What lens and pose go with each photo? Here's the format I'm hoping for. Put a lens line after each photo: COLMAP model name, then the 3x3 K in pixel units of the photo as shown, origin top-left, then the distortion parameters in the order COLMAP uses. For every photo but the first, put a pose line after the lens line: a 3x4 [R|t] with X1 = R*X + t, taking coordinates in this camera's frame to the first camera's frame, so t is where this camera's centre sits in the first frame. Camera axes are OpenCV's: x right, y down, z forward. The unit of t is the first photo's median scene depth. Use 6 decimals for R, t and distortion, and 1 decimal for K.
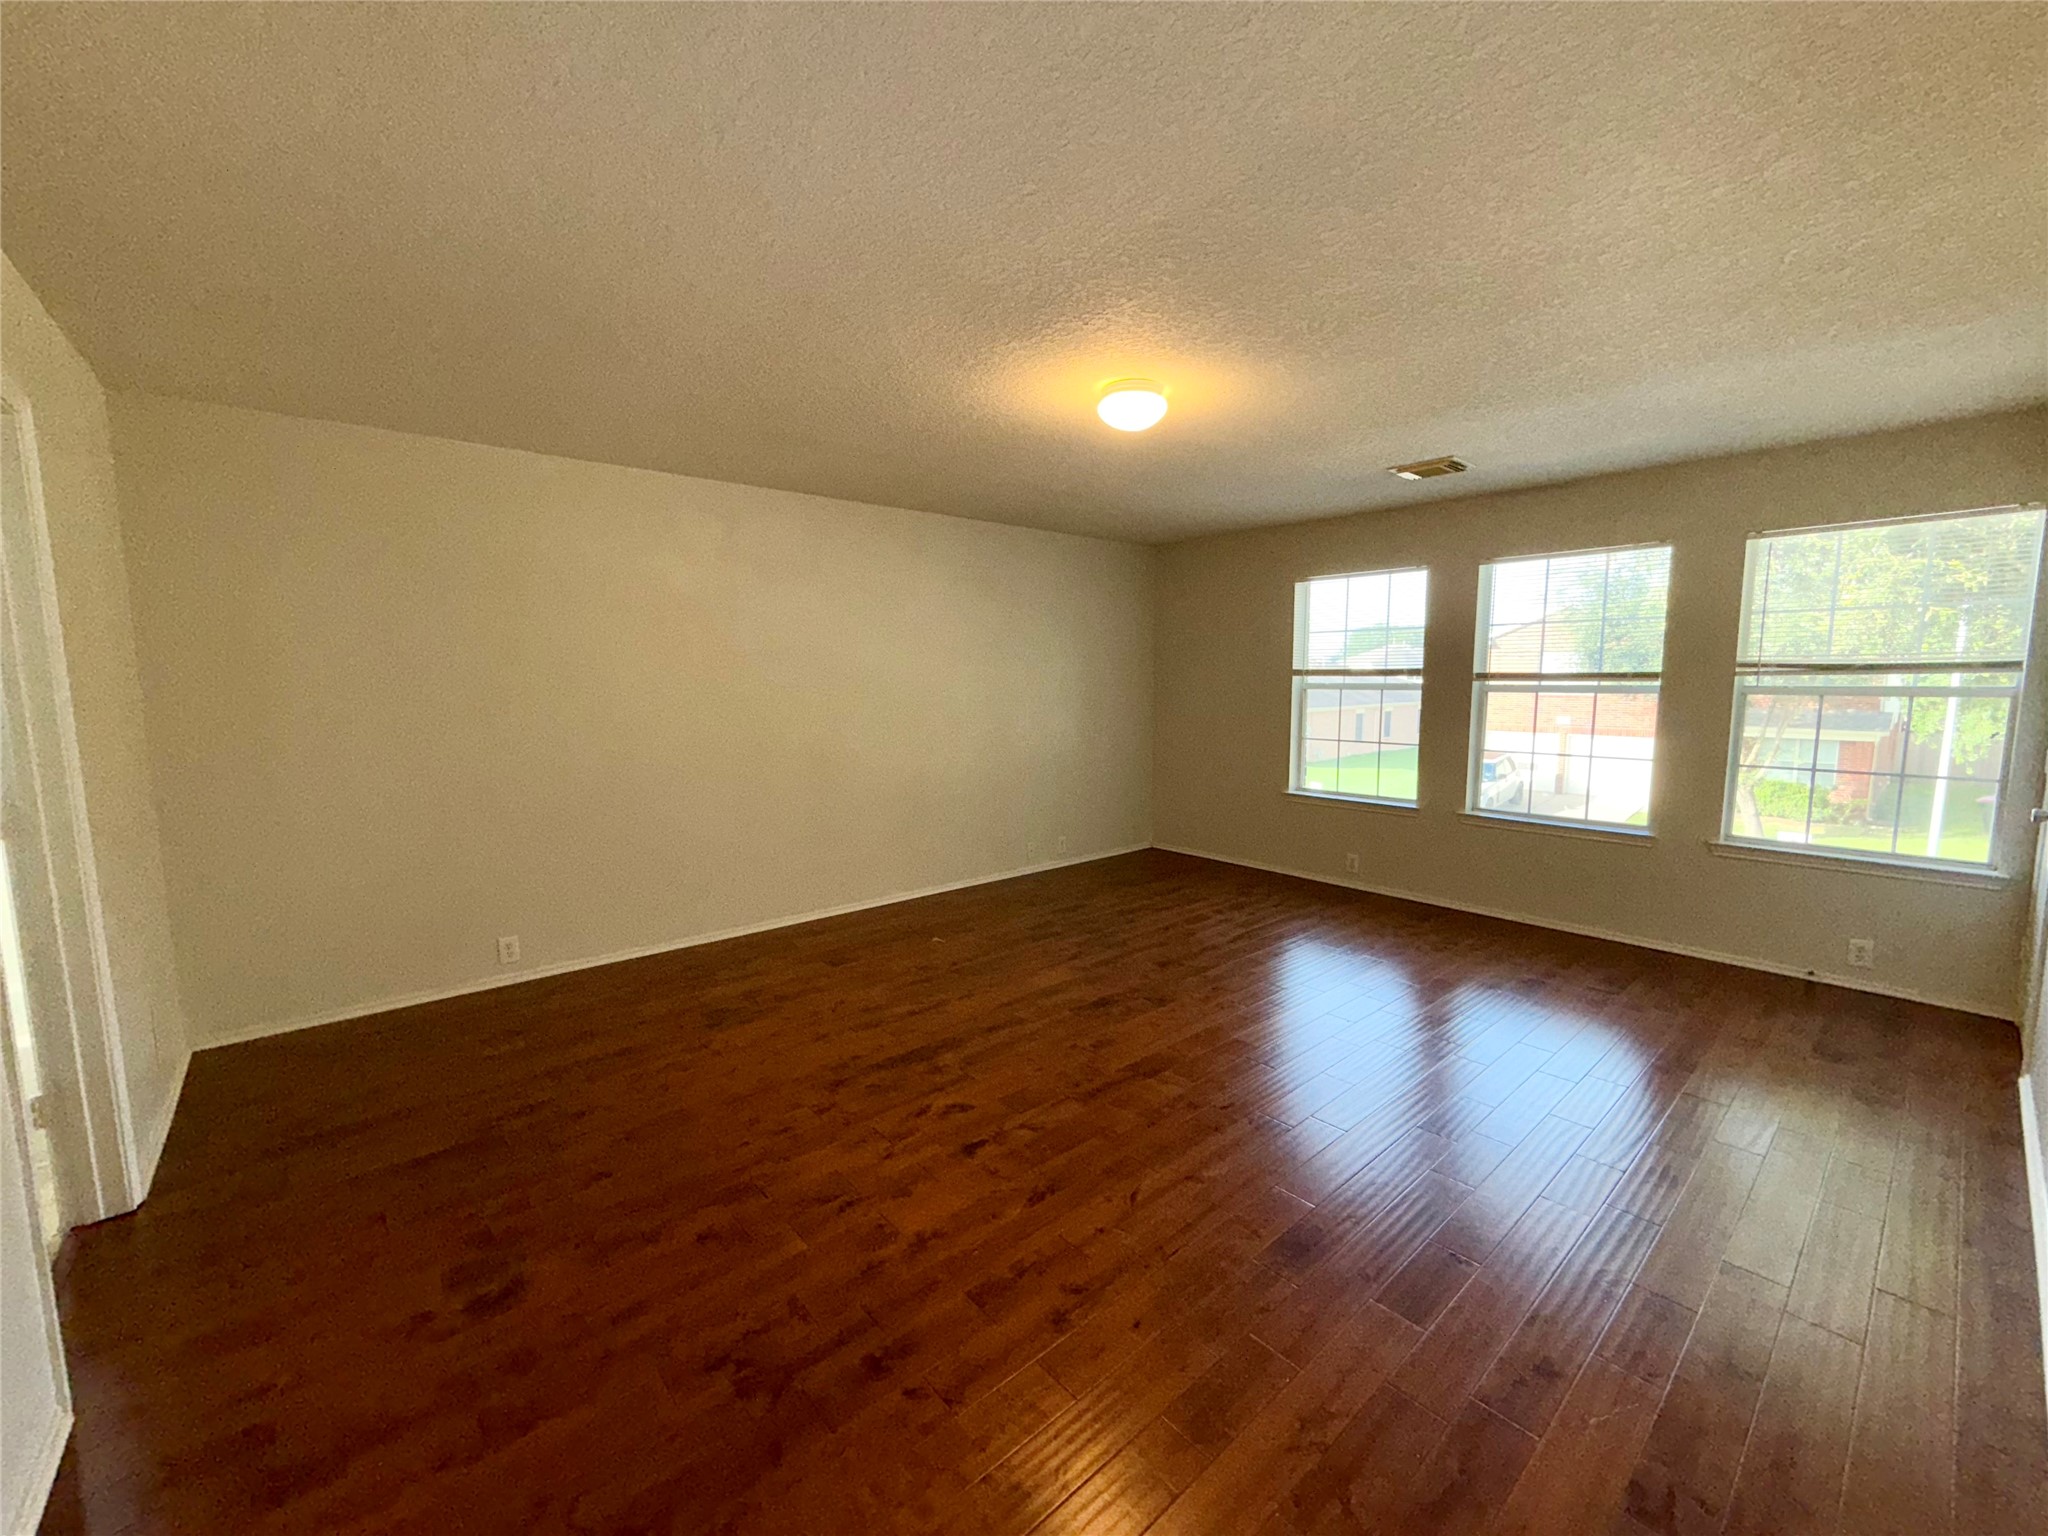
lens RADIAL K [[818.6, 0, 1018.8], [0, 818.6, 770.8], [0, 0, 1]] dist [-0.000301, -0.000180]
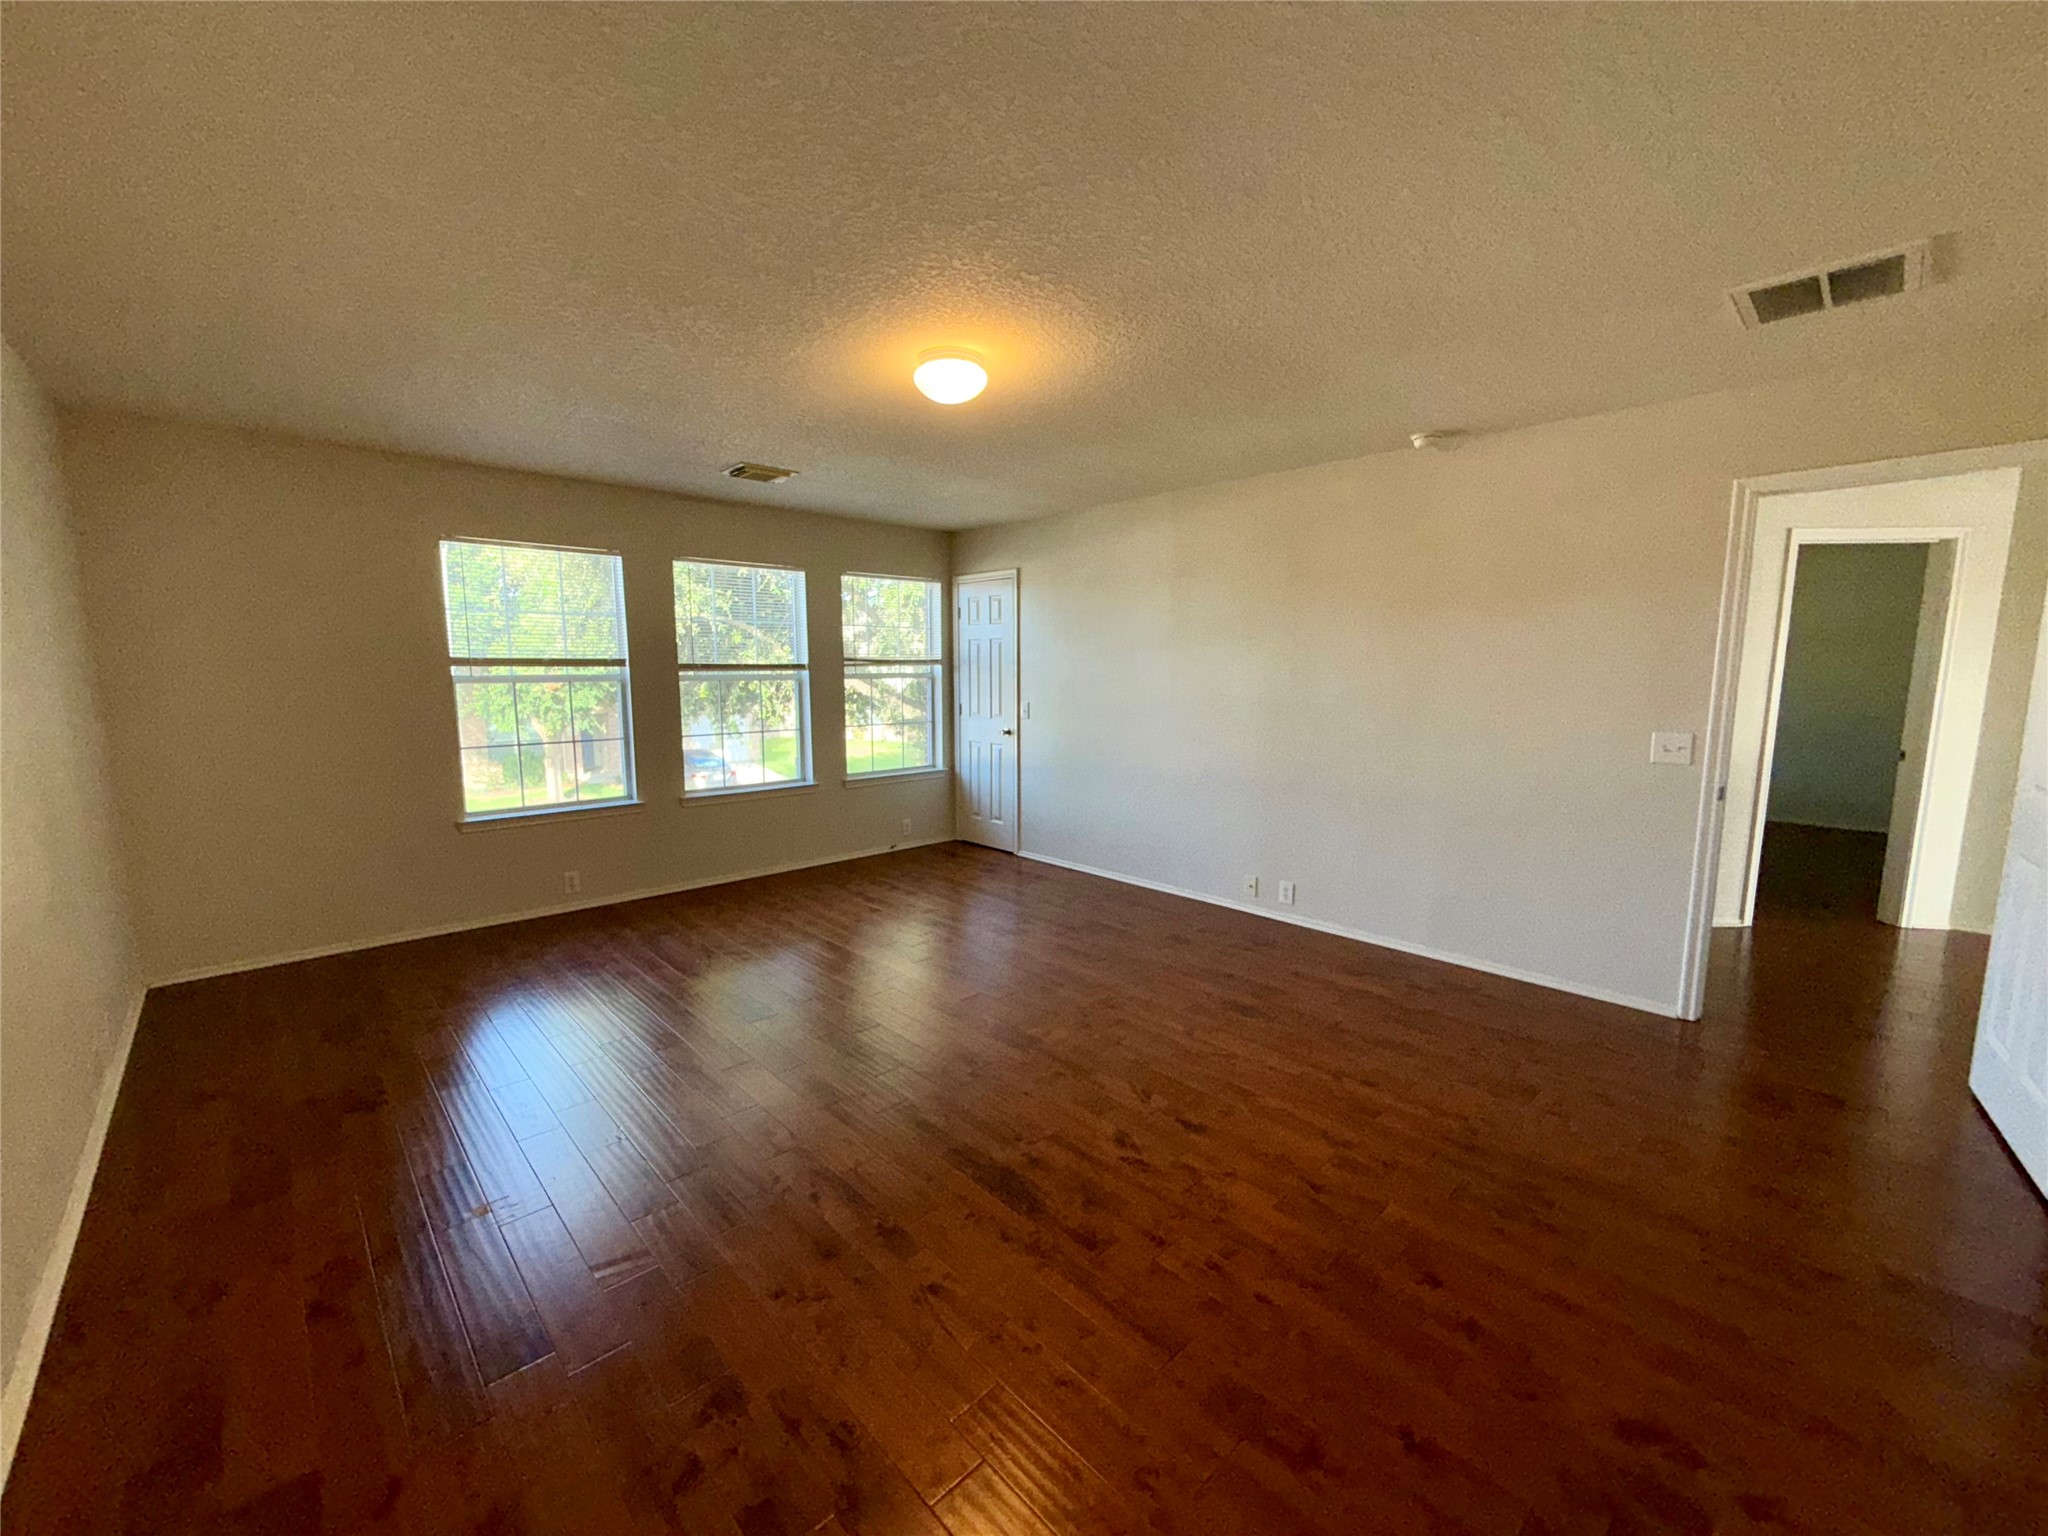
lens RADIAL K [[818.6, 0, 1018.8], [0, 818.6, 770.8], [0, 0, 1]] dist [-0.000301, -0.000180]
pose [[-0.046724, -0.126117, 0.990914, -0.619377], [0.115970, 0.984605, 0.130782, -0.084582], [-0.992153, 0.121027, -0.031379, 0.735154]]
